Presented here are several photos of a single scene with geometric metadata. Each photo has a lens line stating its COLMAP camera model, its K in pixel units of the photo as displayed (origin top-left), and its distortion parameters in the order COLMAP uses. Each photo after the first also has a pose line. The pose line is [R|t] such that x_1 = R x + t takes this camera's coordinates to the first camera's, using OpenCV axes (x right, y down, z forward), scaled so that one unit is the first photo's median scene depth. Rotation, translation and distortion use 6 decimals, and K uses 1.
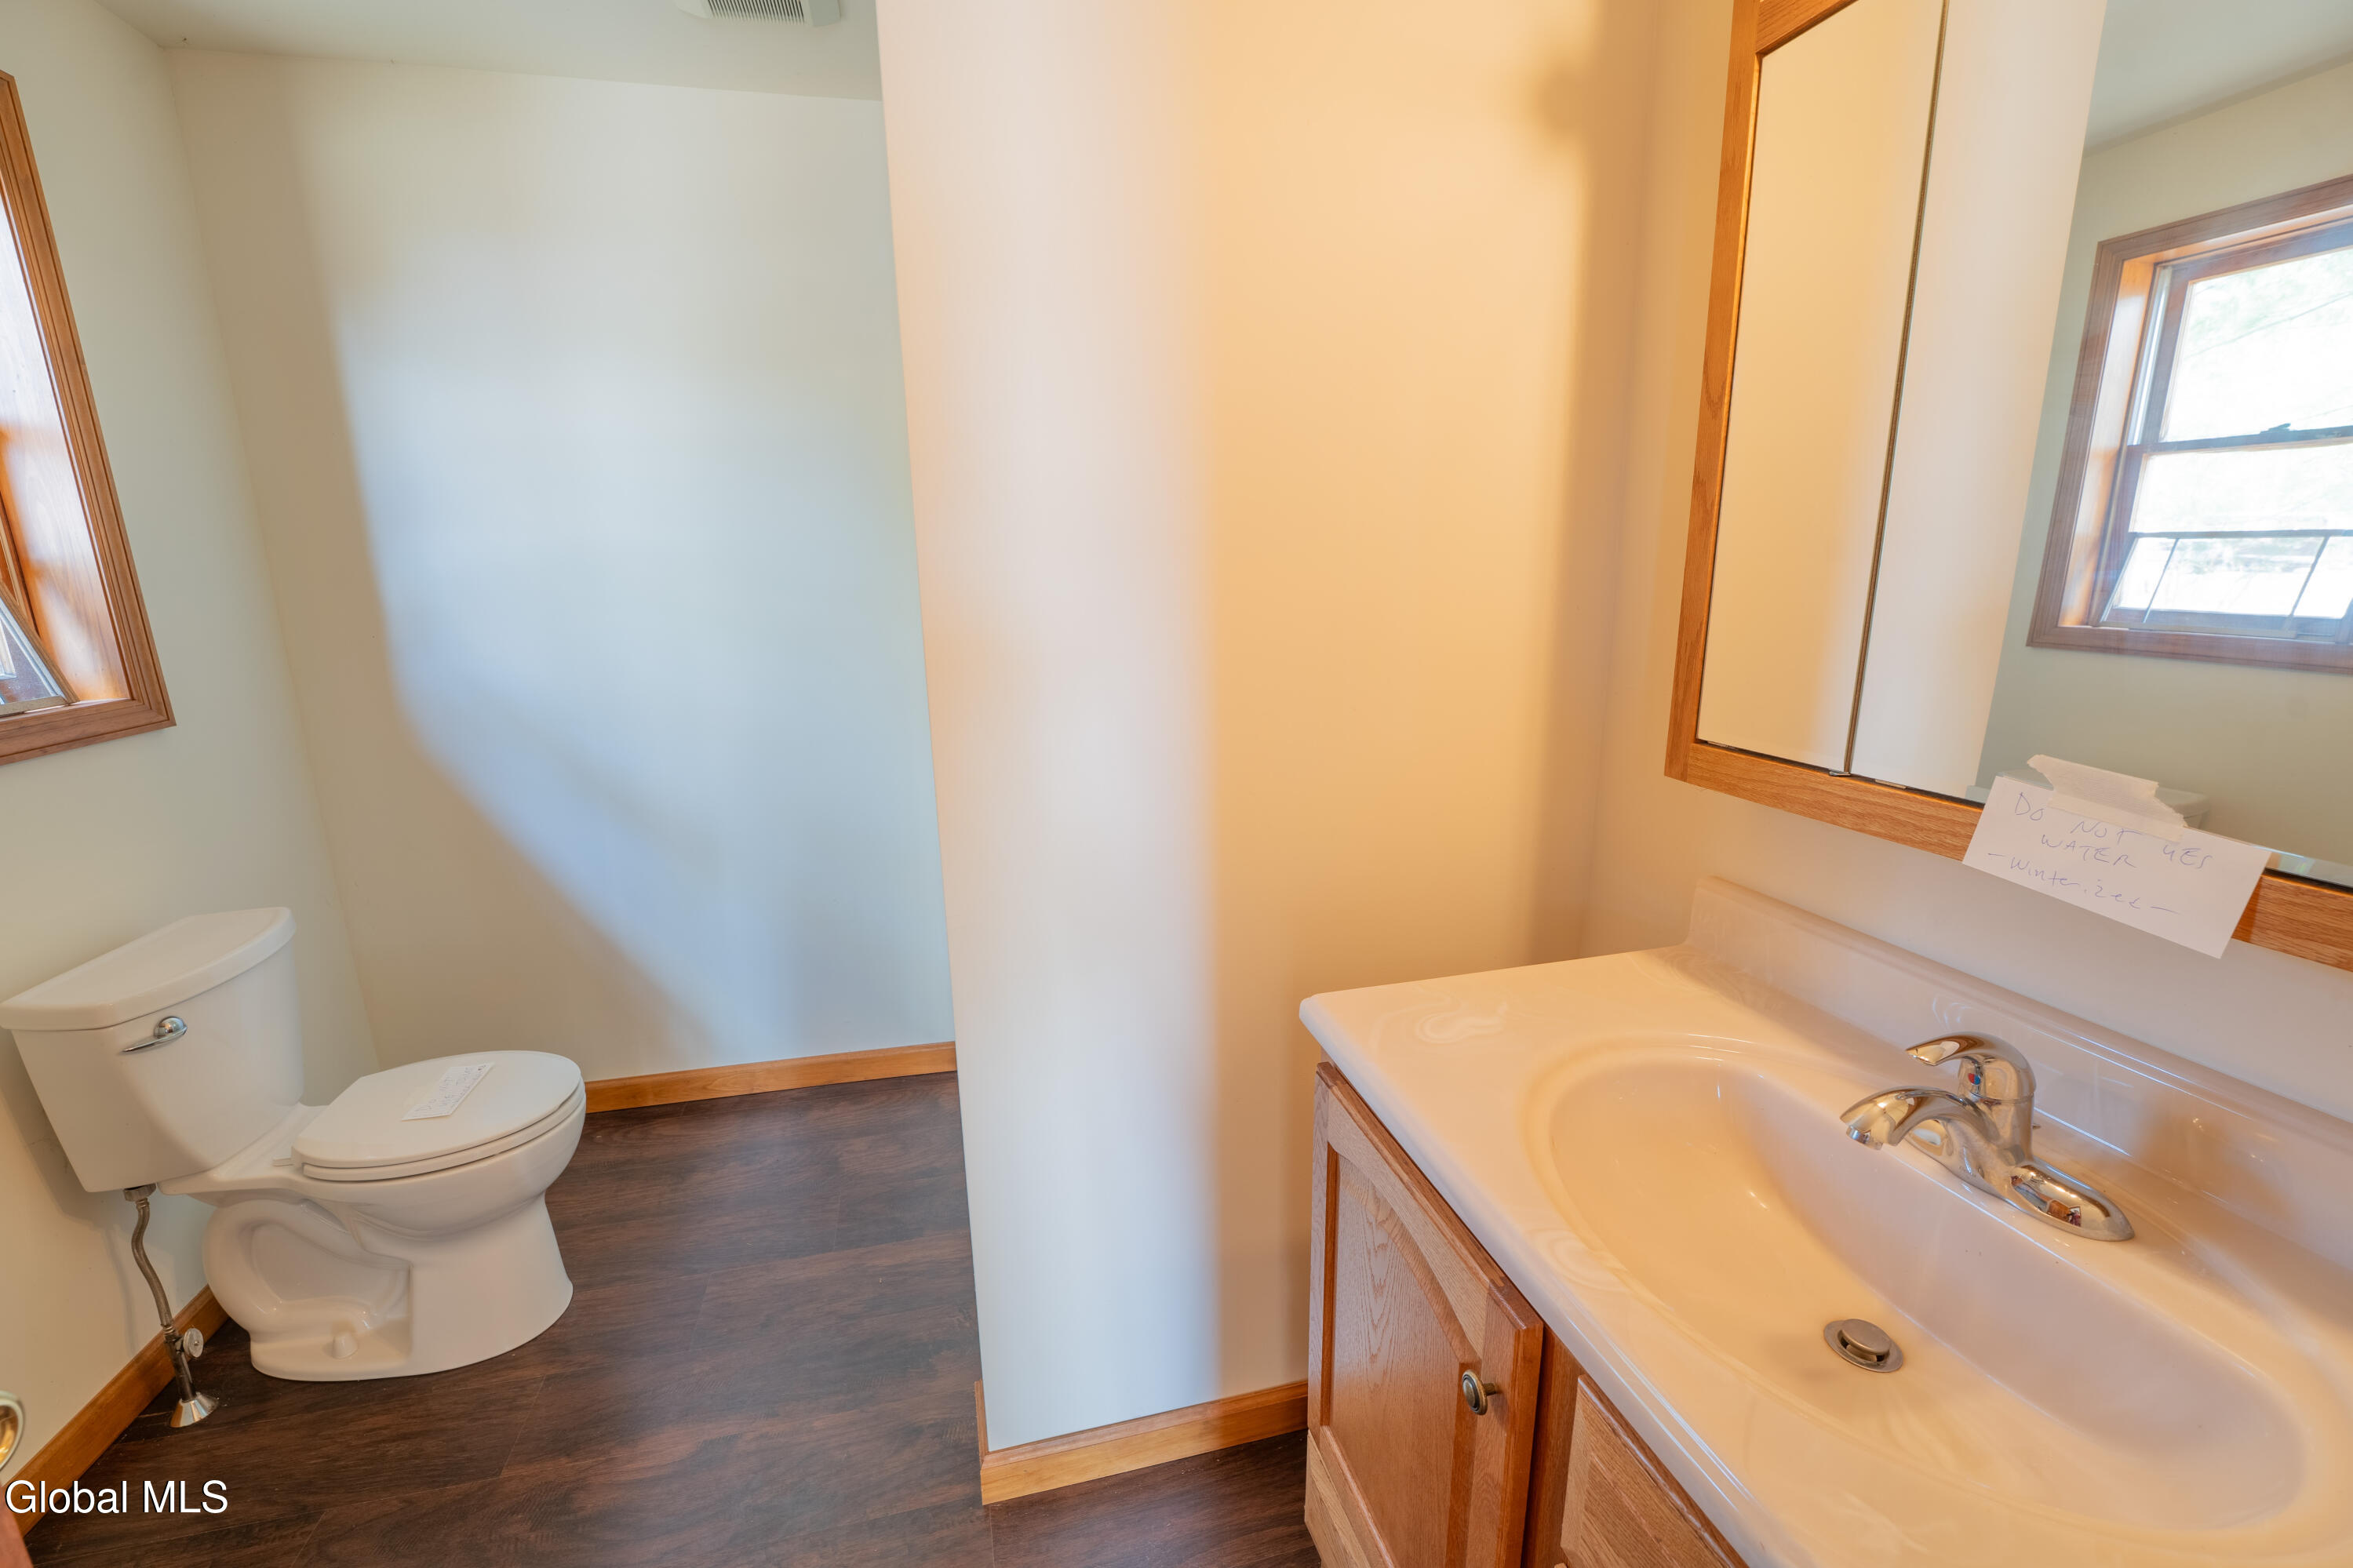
lens RADIAL K [[962.7, 0, 1177.5], [0, 962.7, 787.1], [0, 0, 1]] dist [-0.014987, 0.000132]
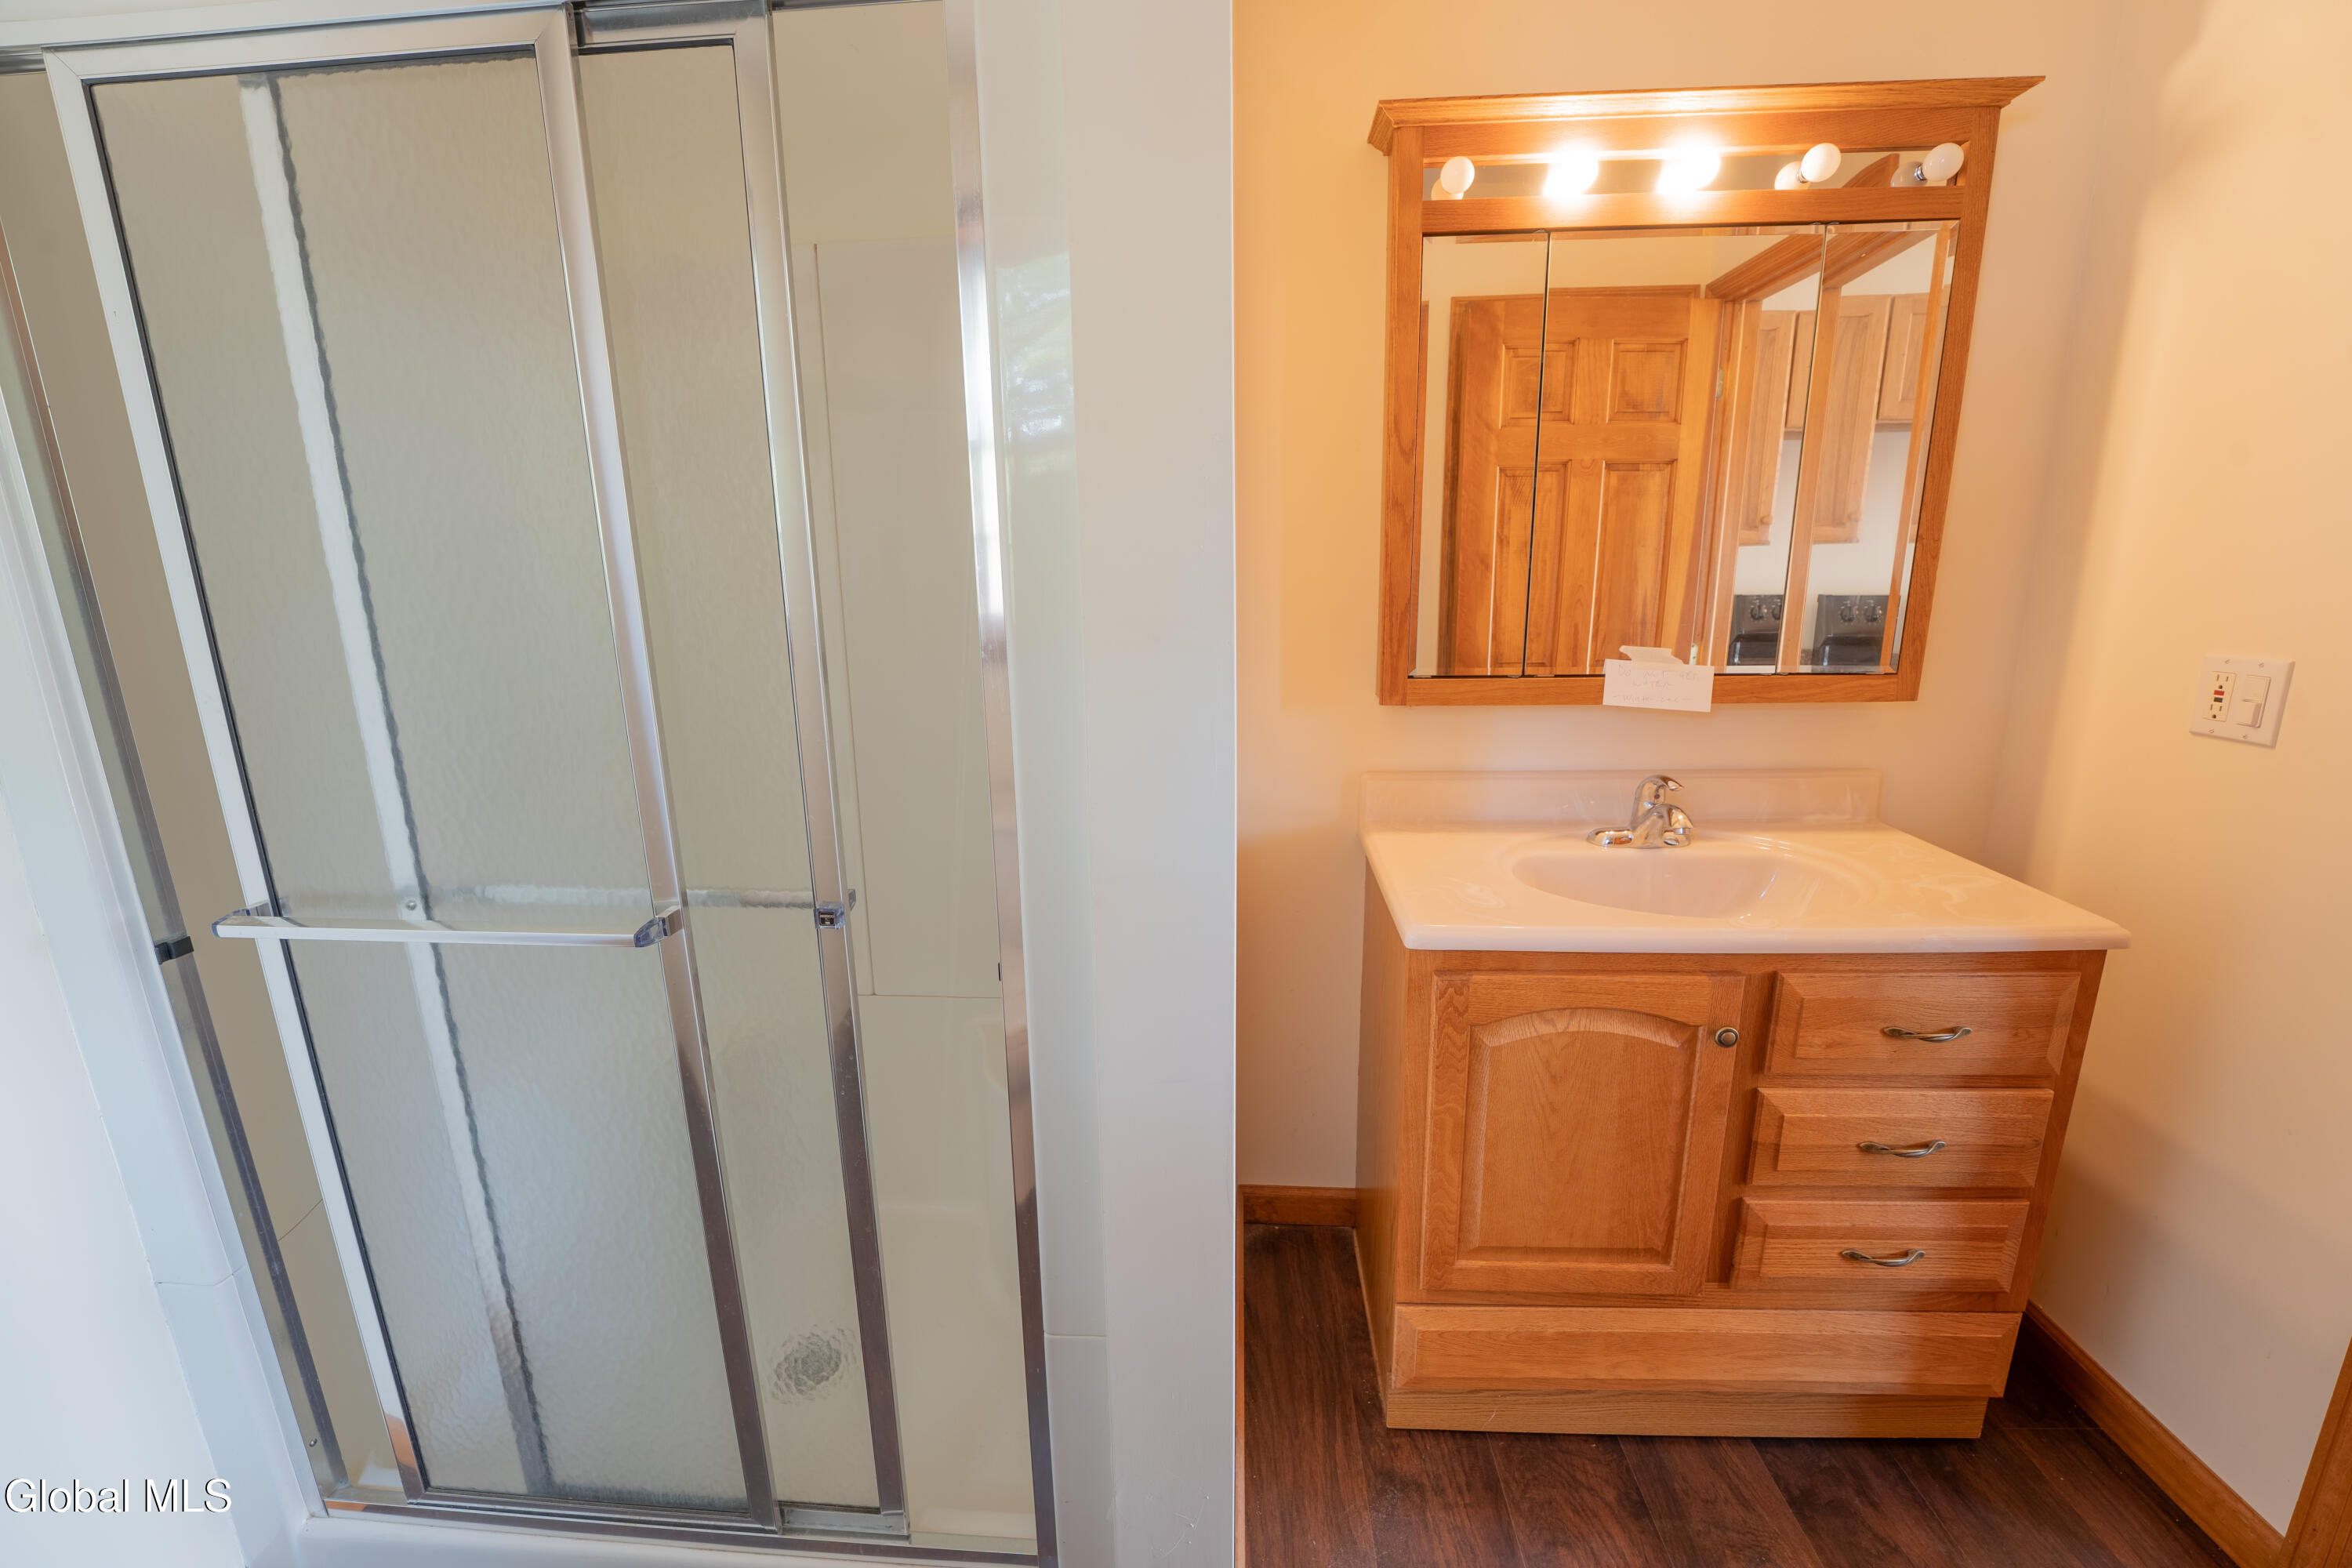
lens RADIAL K [[962.4, 0, 1178.6], [0, 962.4, 790.8], [0, 0, 1]] dist [-0.014987, 0.000132]
pose [[0.302300, -0.209258, 0.929960, -1.395880], [0.224493, 0.963793, 0.143896, -0.241792], [-0.926400, 0.165269, 0.338332, 1.181893]]
